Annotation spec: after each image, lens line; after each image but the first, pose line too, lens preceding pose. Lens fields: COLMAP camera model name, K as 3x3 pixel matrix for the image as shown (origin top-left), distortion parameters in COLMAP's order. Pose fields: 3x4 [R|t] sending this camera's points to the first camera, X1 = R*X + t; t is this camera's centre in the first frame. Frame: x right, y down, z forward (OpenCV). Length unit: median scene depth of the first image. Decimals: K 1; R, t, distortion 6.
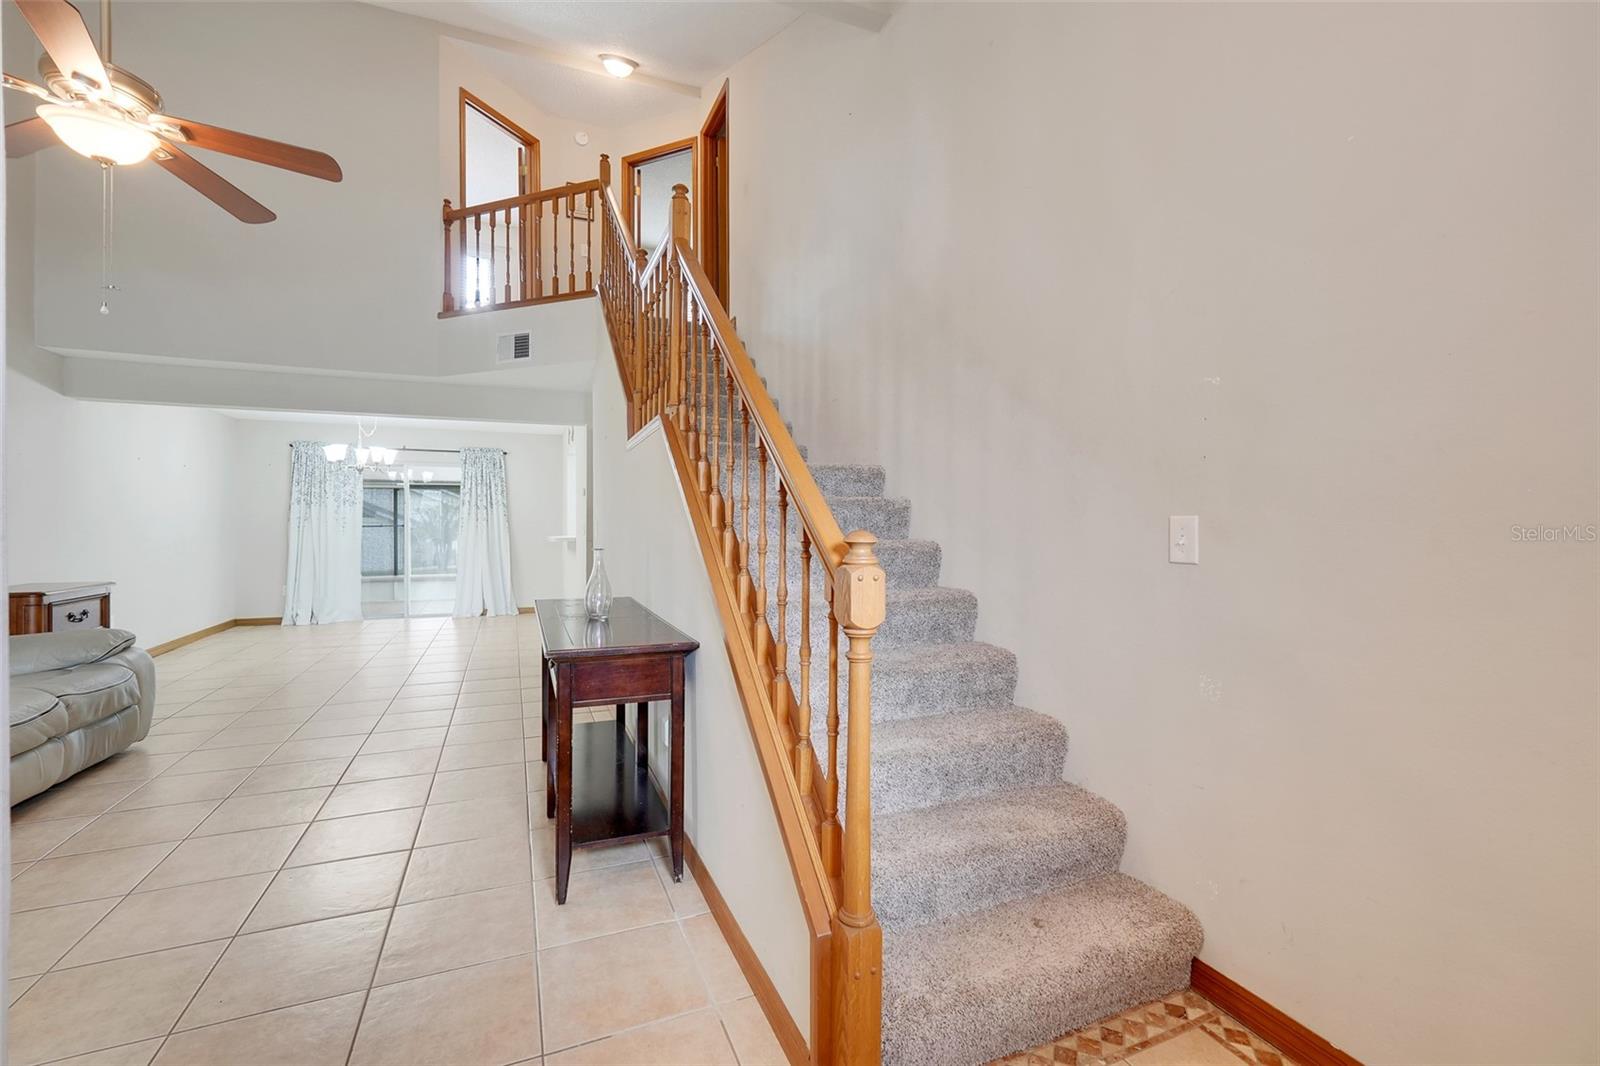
lens RADIAL K [[678.6, 0, 794.0], [0, 678.6, 524.6], [0, 0, 1]] dist [-0.014243, 0.005367]
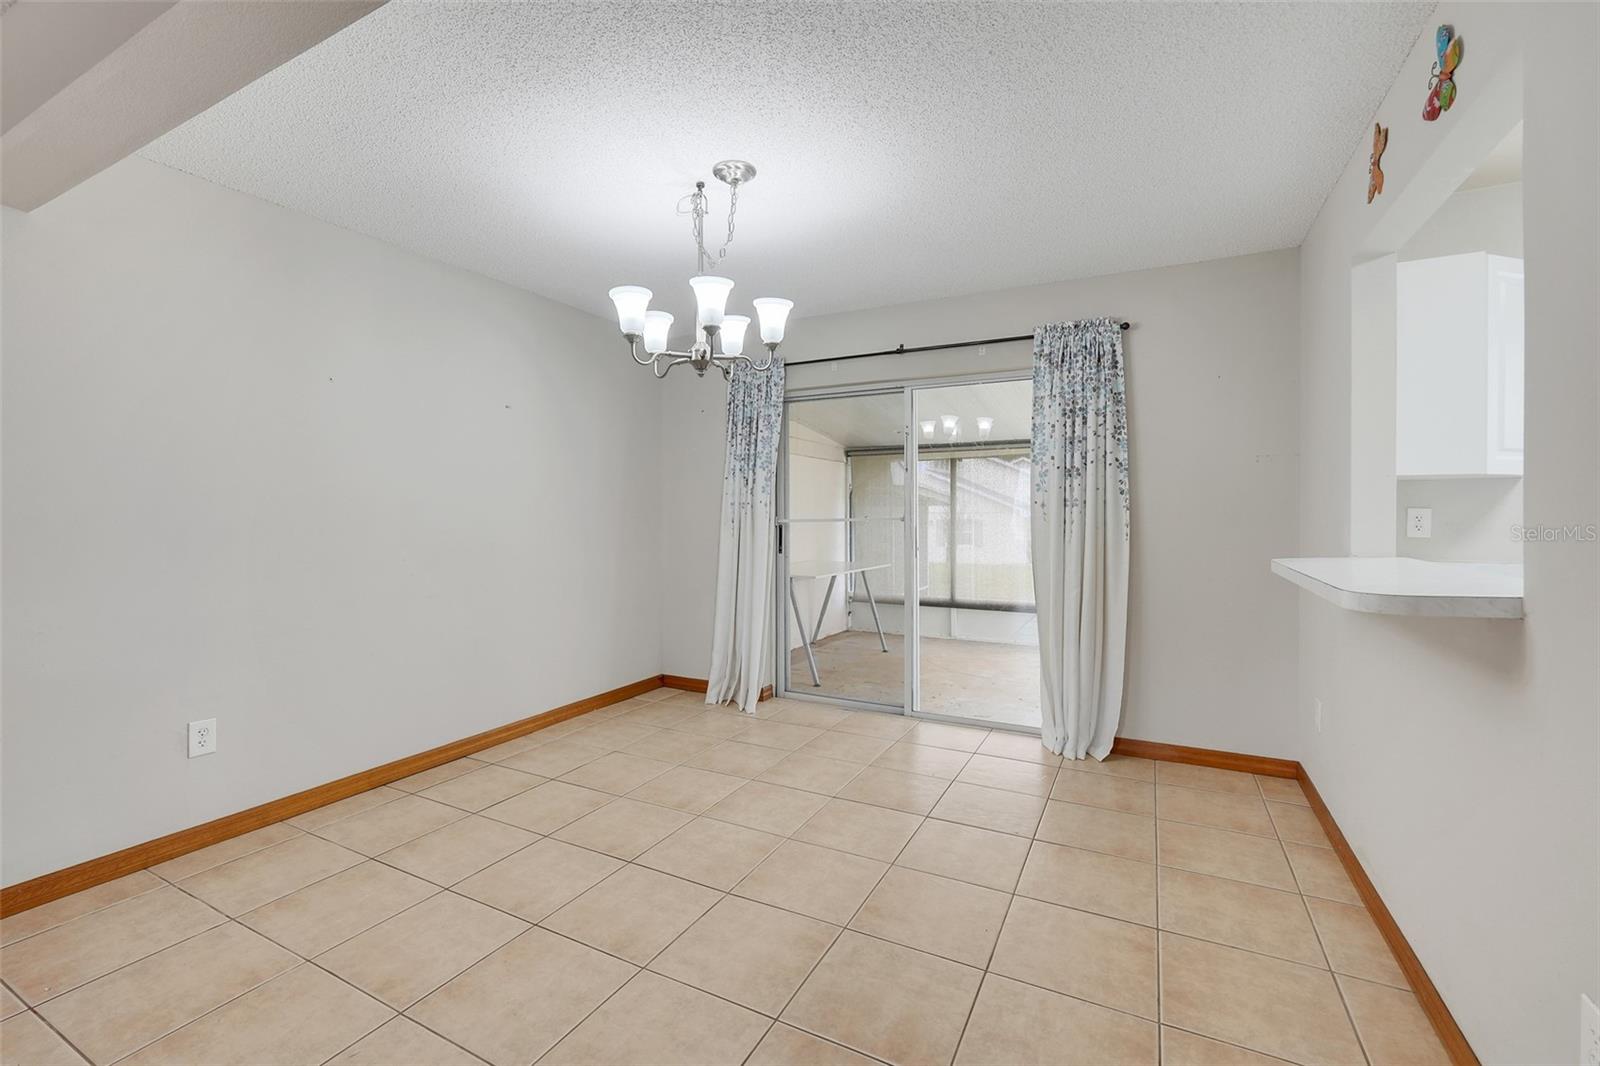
lens RADIAL K [[678.6, 0, 794.0], [0, 678.6, 524.6], [0, 0, 1]] dist [-0.014243, 0.005367]
pose [[0.642987, 0.011984, -0.765783, -0.401596], [0.003545, 0.999820, 0.018623, -0.004960], [0.765869, -0.014690, 0.642829, 0.961913]]
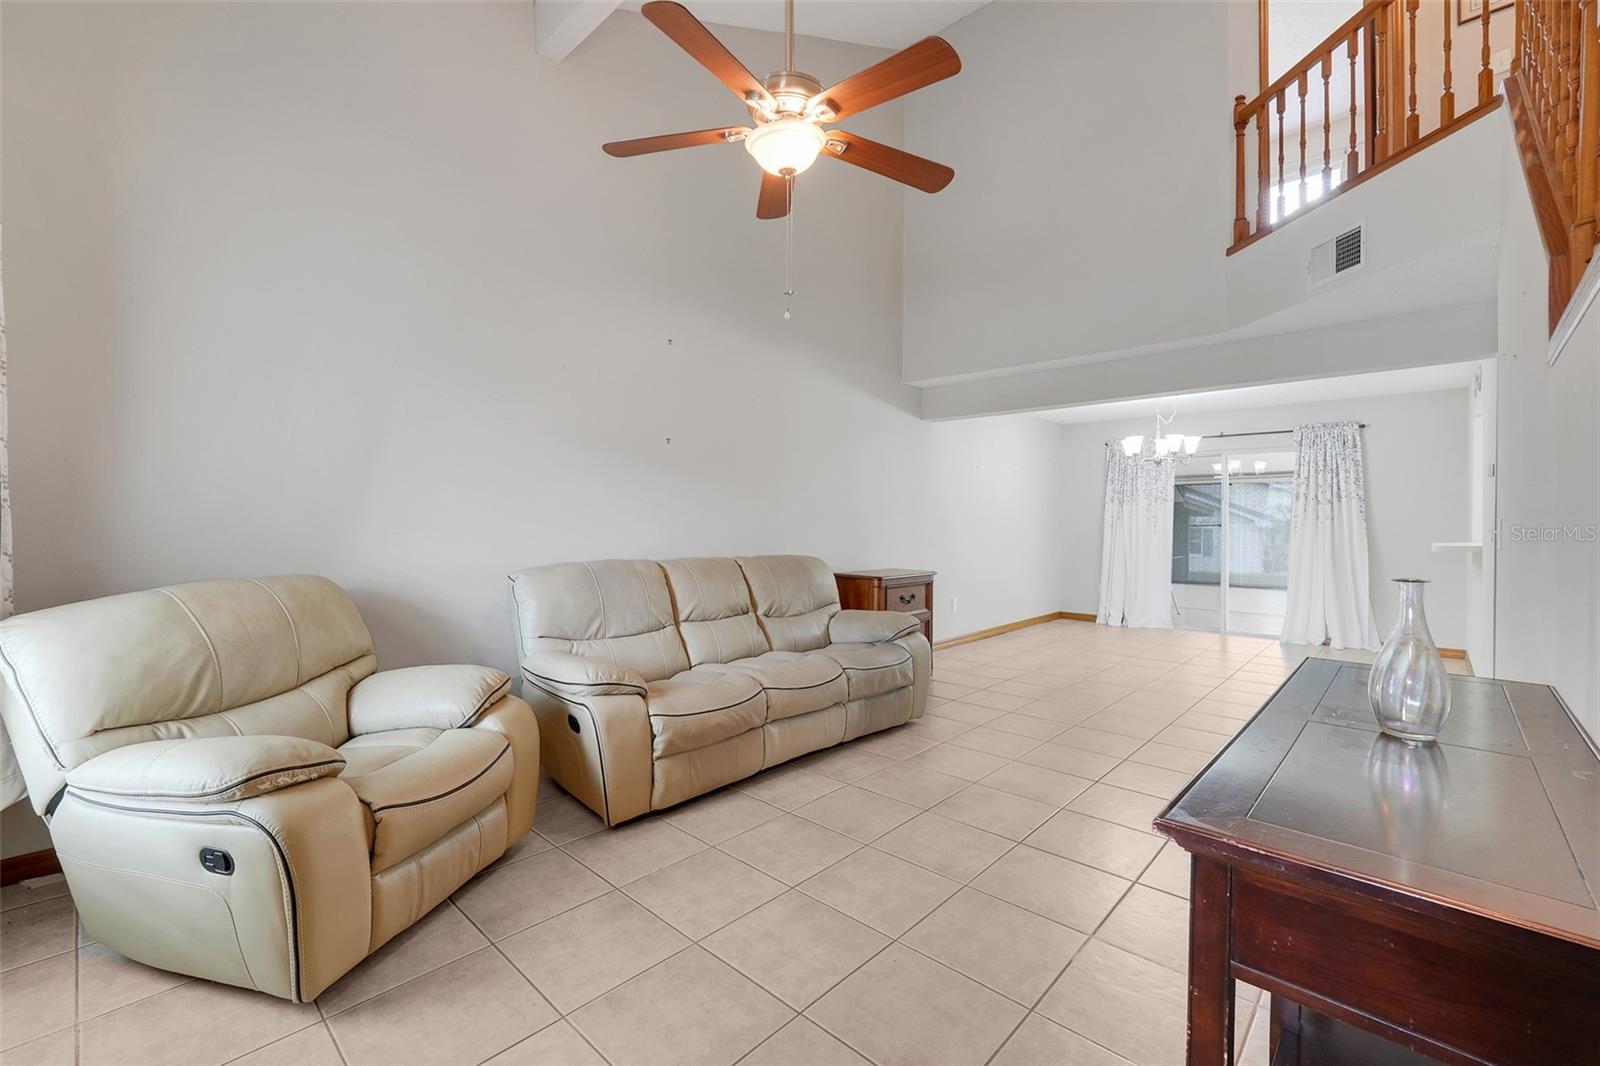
lens RADIAL K [[678.6, 0, 794.0], [0, 678.6, 524.6], [0, 0, 1]] dist [-0.014243, 0.005367]
pose [[0.407141, 0.005049, -0.913351, -0.025774], [-0.004408, 0.999984, 0.003563, -0.000117], [0.913355, 0.002576, 0.407157, 0.237604]]
